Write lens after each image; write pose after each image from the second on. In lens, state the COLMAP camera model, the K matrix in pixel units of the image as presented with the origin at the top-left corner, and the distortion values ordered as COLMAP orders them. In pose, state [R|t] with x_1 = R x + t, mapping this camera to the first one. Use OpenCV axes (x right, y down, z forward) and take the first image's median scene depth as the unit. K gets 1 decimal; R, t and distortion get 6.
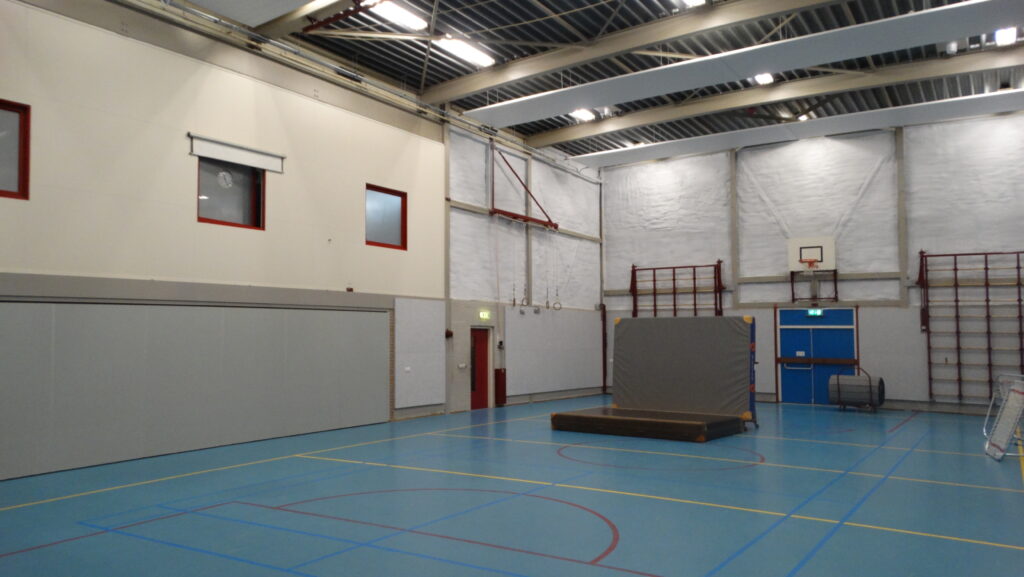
lens RADIAL K [[712.5, 0, 515.1], [0, 712.5, 267.9], [0, 0, 1]] dist [-0.000228, -0.001063]
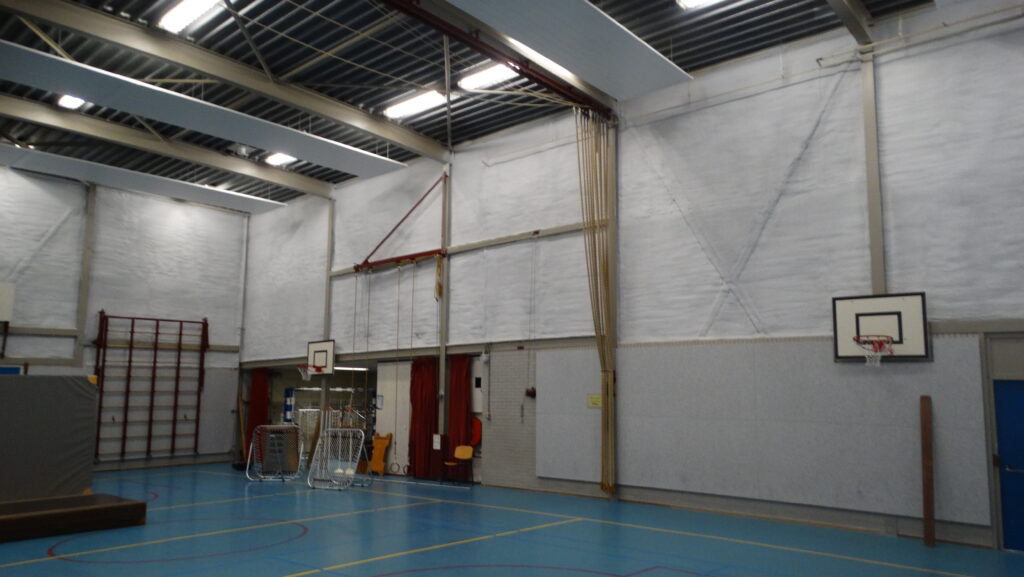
lens RADIAL K [[713.1, 0, 515.2], [0, 713.1, 274.7], [0, 0, 1]] dist [0.001898, -0.000029]
pose [[0.128942, 0.144411, 0.981081, -0.344664], [-0.072441, 0.988068, -0.135919, 0.020178], [-0.989003, -0.053545, 0.137865, 0.275409]]
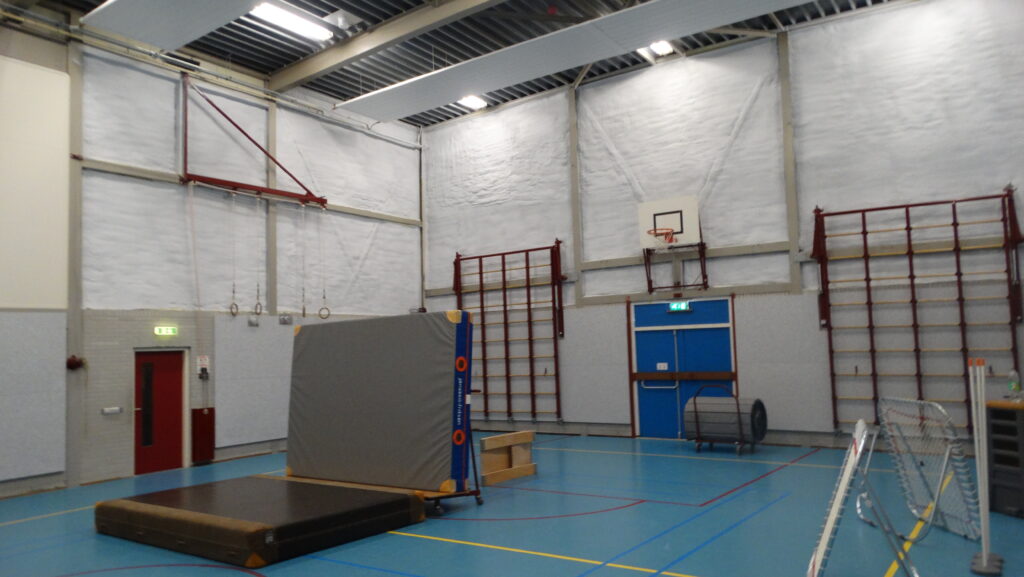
lens RADIAL K [[713.1, 0, 515.2], [0, 713.1, 274.7], [0, 0, 1]] dist [0.001898, -0.000029]
pose [[0.999085, -0.042403, -0.005513, 0.277380], [0.042381, 0.999093, -0.004079, 0.028675], [0.005681, 0.003841, 0.999976, 0.312459]]
